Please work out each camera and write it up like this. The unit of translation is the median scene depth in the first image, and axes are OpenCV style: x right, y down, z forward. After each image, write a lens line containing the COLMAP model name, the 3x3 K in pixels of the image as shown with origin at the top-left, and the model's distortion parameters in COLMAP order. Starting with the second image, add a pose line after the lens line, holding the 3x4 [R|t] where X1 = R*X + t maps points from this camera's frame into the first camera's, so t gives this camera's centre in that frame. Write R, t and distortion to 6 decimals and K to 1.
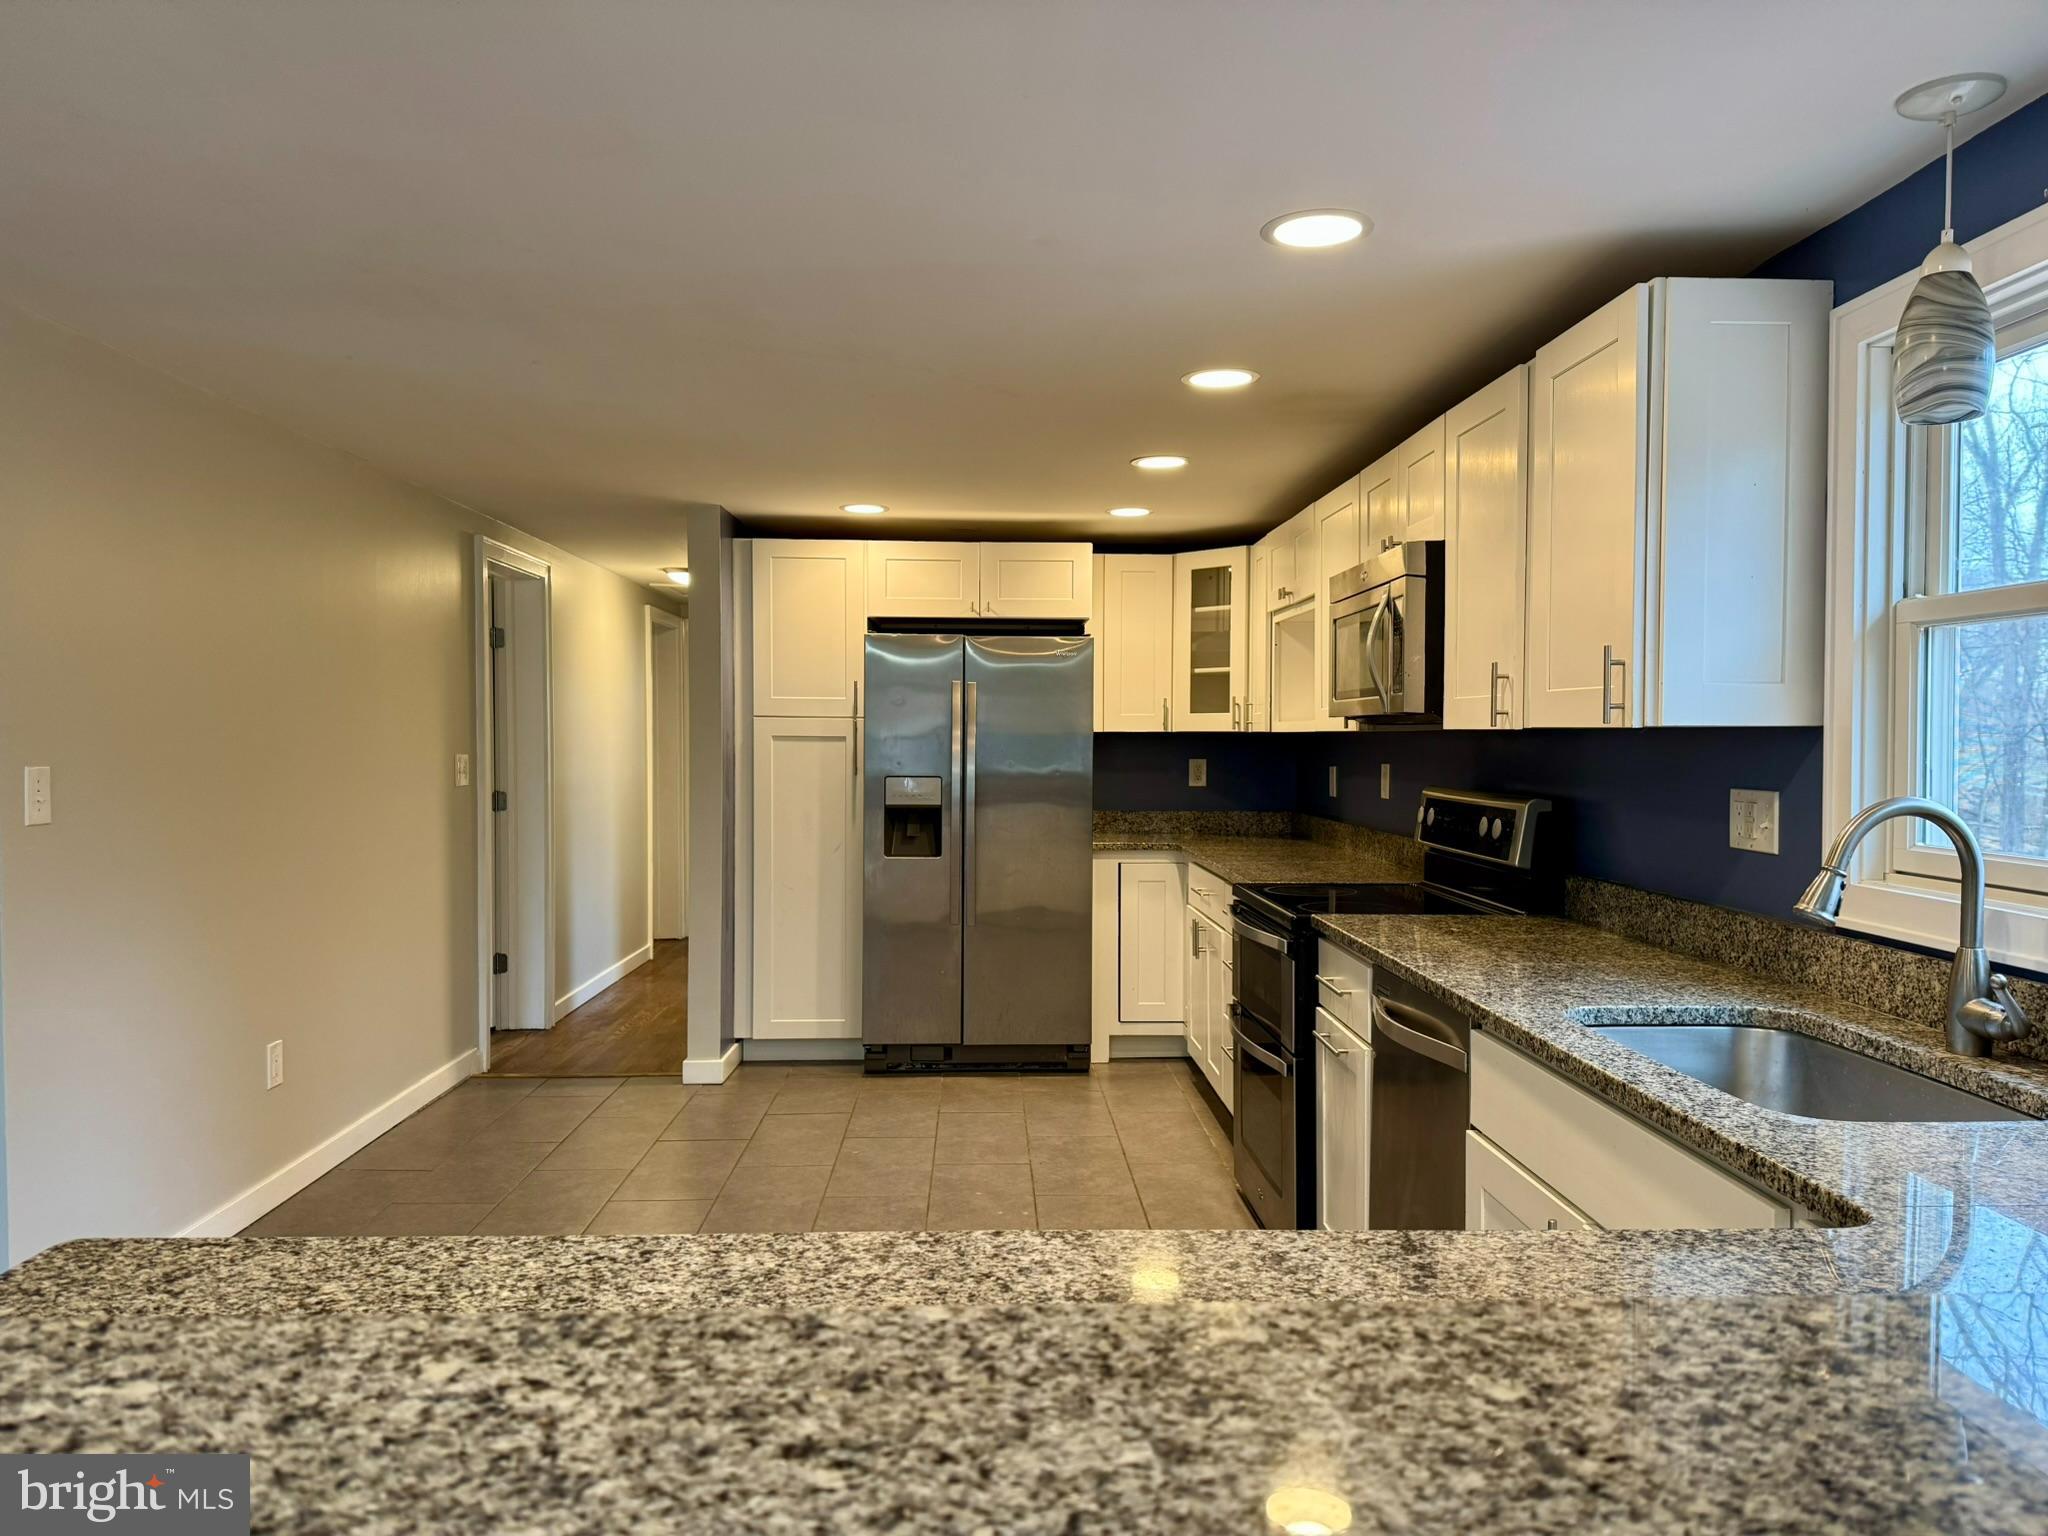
lens RADIAL K [[1422.1, 0, 1024.0], [0, 1422.1, 768.0], [0, 0, 1]] dist [0.037904, -0.002625]
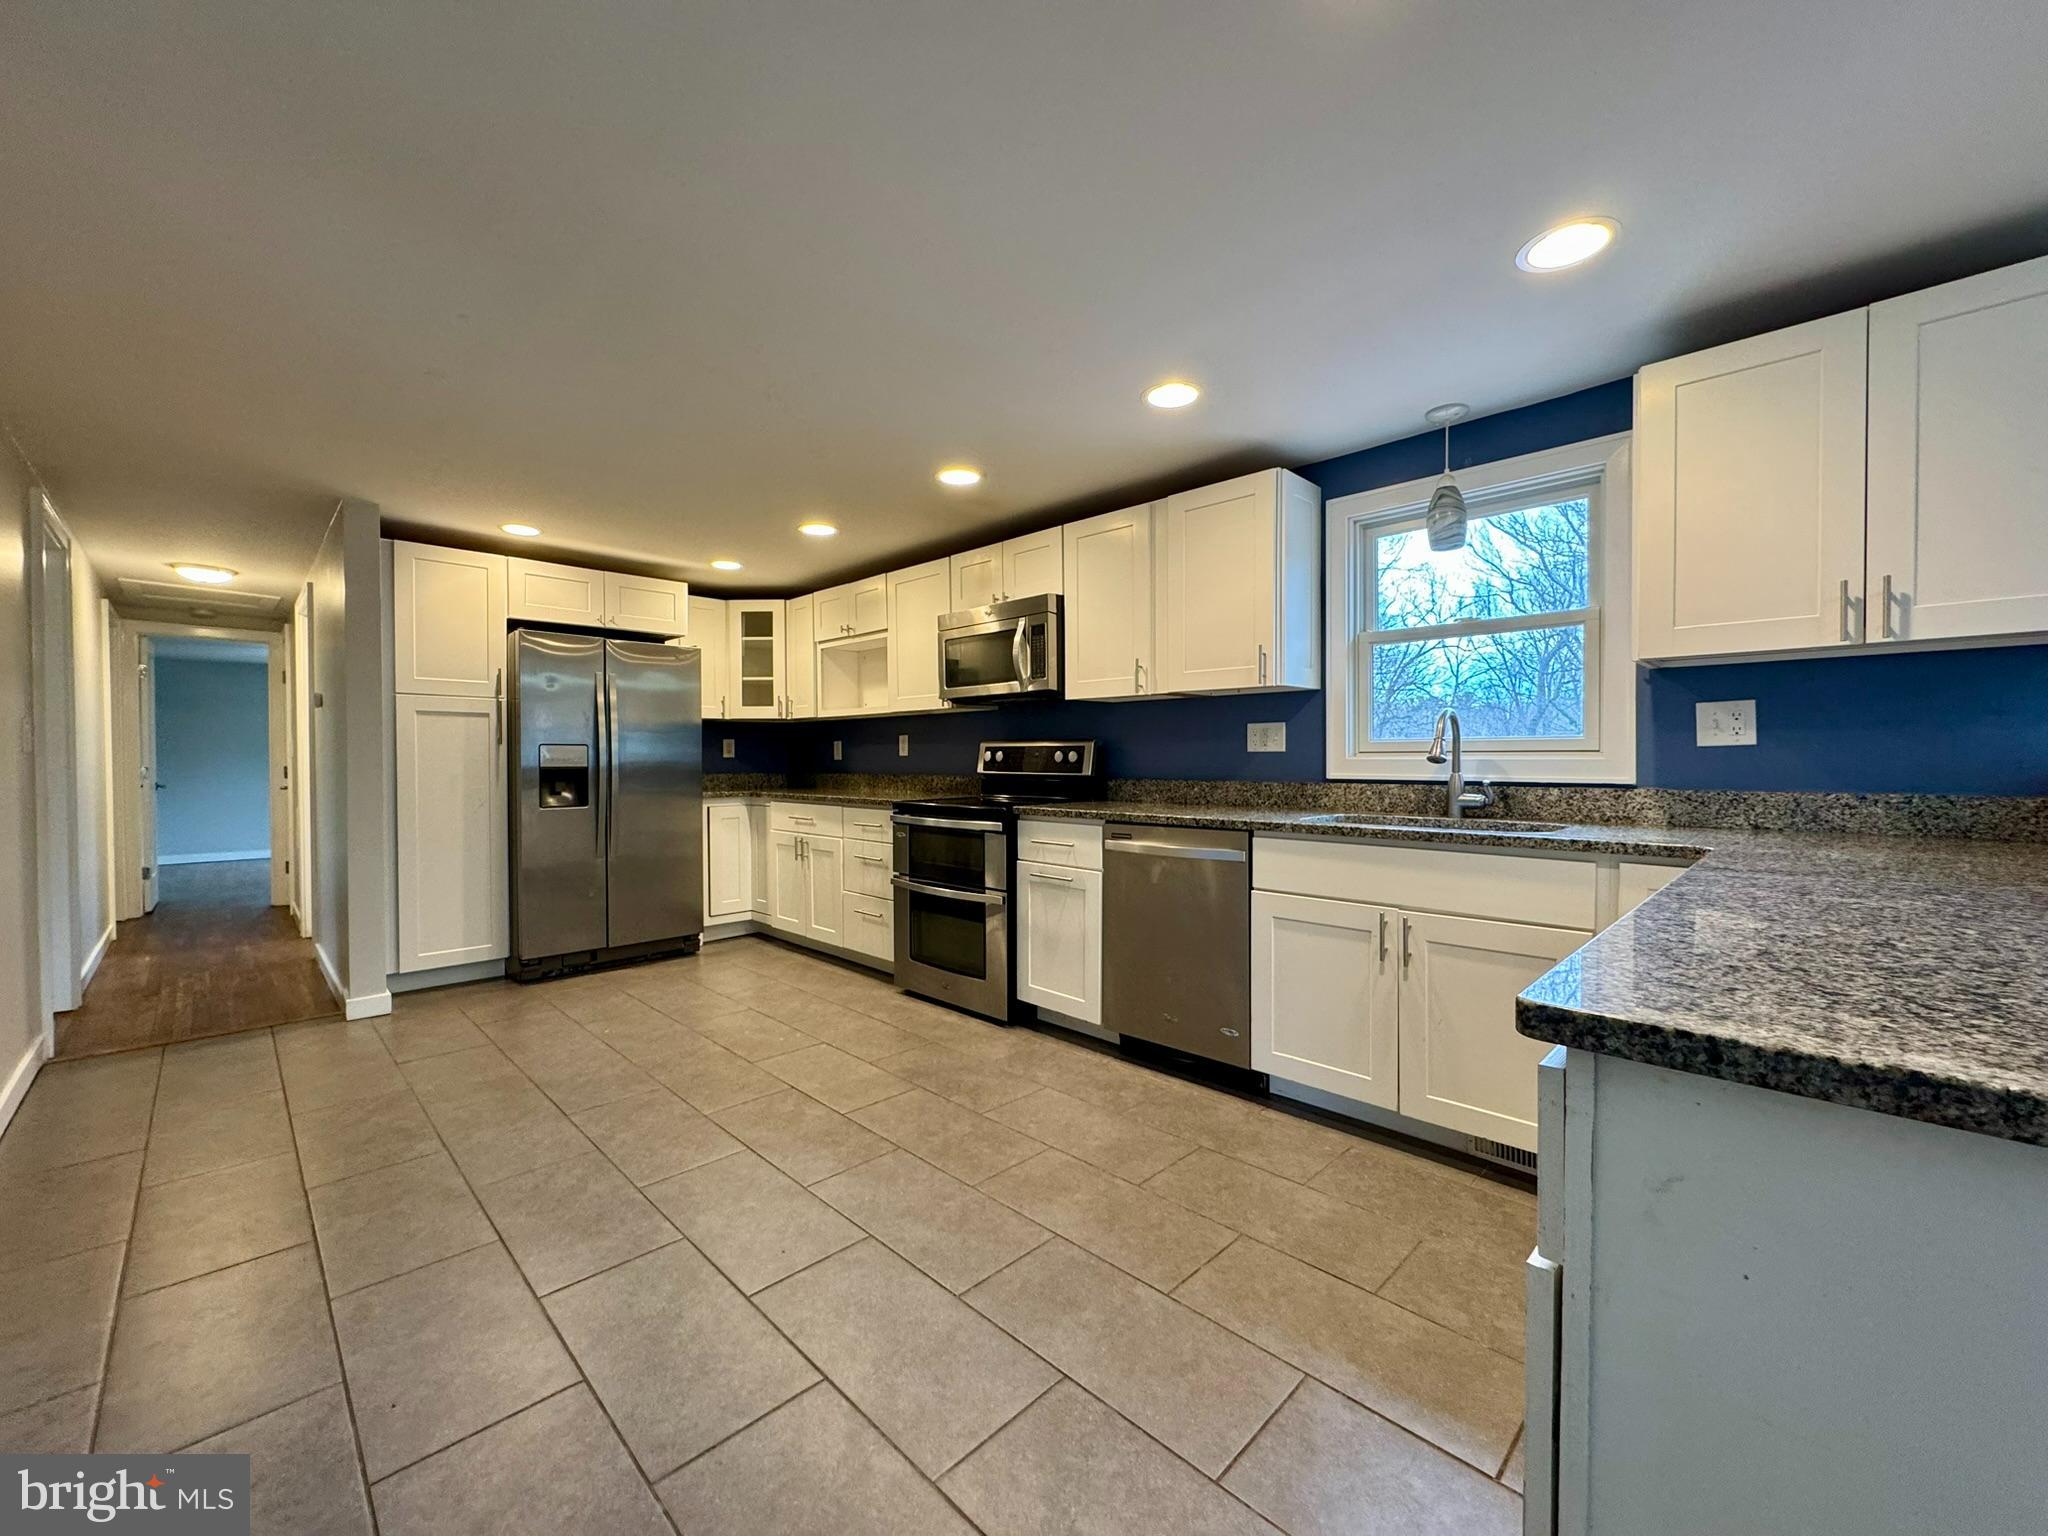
lens RADIAL K [[814.7, 0, 1021.4], [0, 814.7, 768.9], [0, 0, 1]] dist [-0.000593, -0.000089]
pose [[0.732077, -0.017054, 0.681008, -0.280916], [0.021769, 0.999762, 0.001635, 0.035740], [-0.680874, 0.013628, 0.732274, 0.181102]]
